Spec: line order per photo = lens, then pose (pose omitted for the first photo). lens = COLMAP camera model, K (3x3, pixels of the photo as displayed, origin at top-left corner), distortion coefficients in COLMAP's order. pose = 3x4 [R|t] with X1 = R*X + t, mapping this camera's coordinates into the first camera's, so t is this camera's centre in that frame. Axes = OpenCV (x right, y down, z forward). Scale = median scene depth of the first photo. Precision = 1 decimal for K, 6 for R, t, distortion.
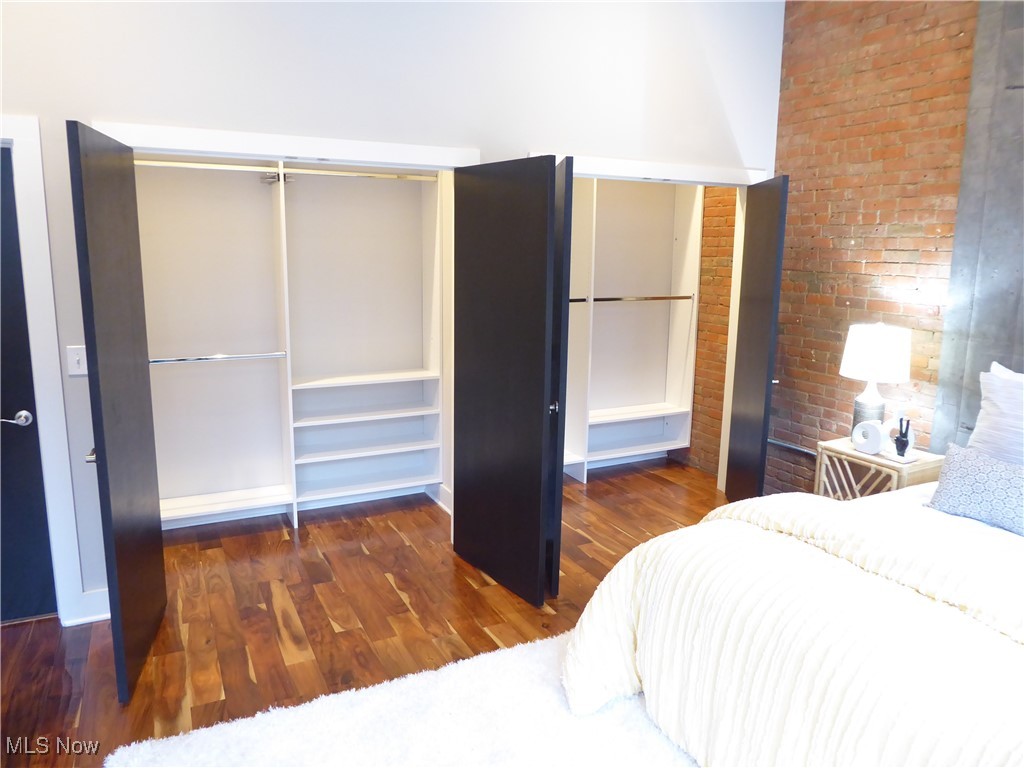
lens RADIAL K [[721.4, 0, 508.2], [0, 721.4, 380.4], [0, 0, 1]] dist [-0.070343, 0.036807]
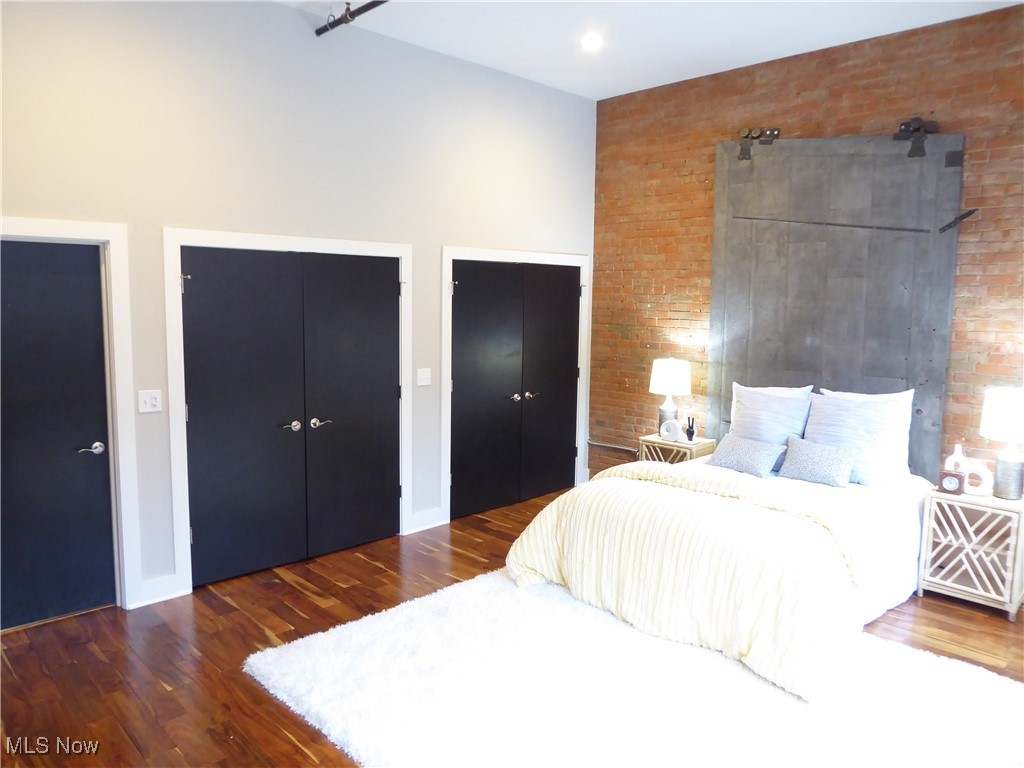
lens RADIAL K [[666.9, 0, 512.0], [0, 666.9, 384.0], [0, 0, 1]] dist [-0.105855, 0.050716]
pose [[0.957611, -0.037689, 0.285589, -0.234192], [0.053079, 0.997515, -0.046340, 0.025157], [-0.283132, 0.059534, 0.957231, -0.299234]]
